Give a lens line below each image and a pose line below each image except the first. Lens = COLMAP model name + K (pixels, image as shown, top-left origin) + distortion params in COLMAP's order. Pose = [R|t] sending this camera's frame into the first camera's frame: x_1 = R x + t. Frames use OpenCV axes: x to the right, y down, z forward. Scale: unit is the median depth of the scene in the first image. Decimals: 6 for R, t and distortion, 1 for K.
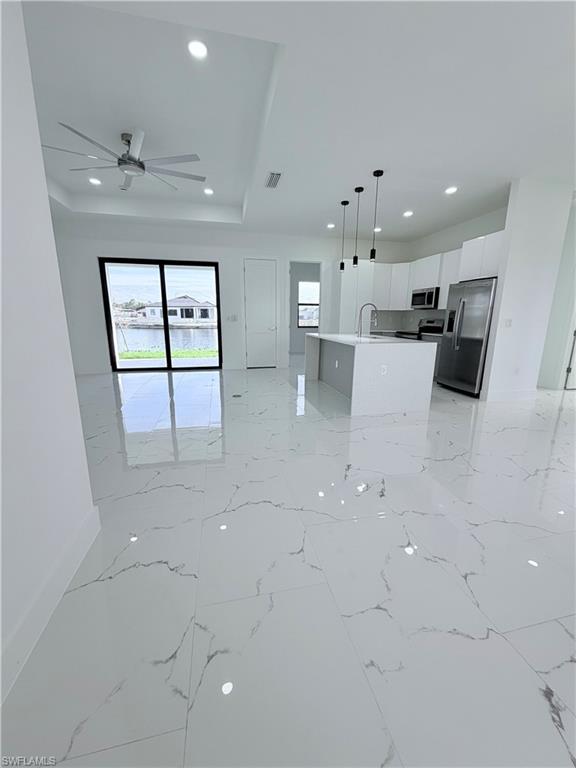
lens RADIAL K [[306.1, 0, 287.9], [0, 306.1, 383.2], [0, 0, 1]] dist [0.000737, 0.000008]
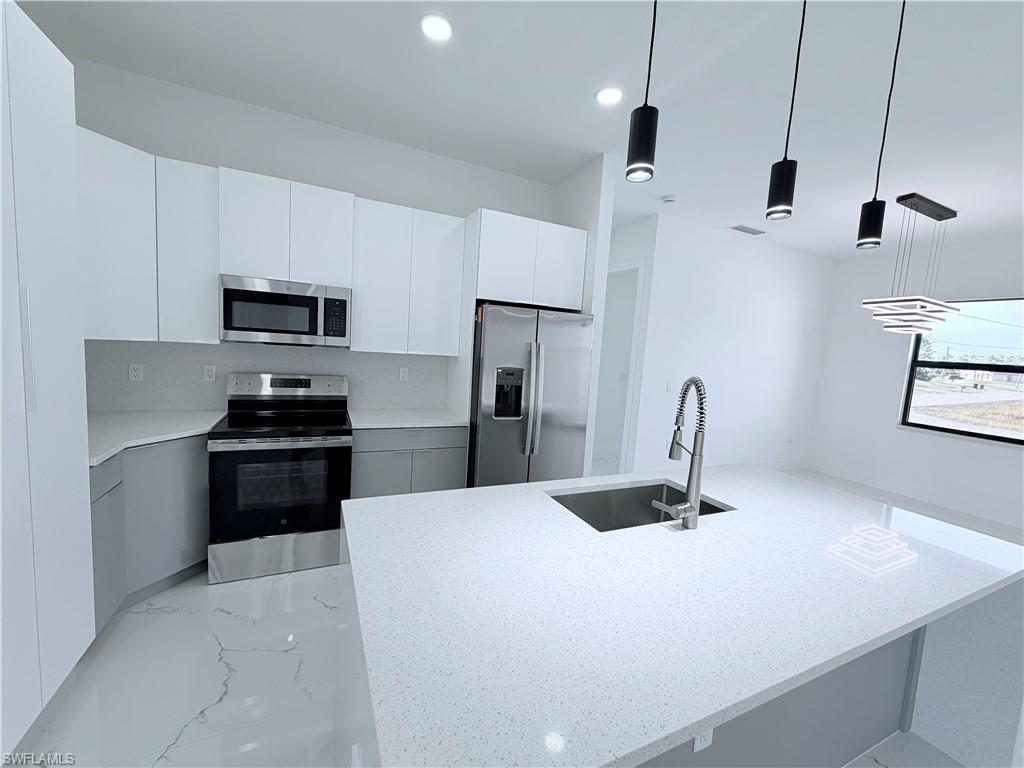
lens RADIAL K [[413.1, 0, 516.8], [0, 413.1, 389.0], [0, 0, 1]] dist [0.003530, 0.000240]
pose [[-0.221285, -0.127454, 0.966845, -0.029882], [0.139293, 0.977127, 0.160690, -0.294463], [-0.965210, 0.170232, -0.198470, 1.087343]]
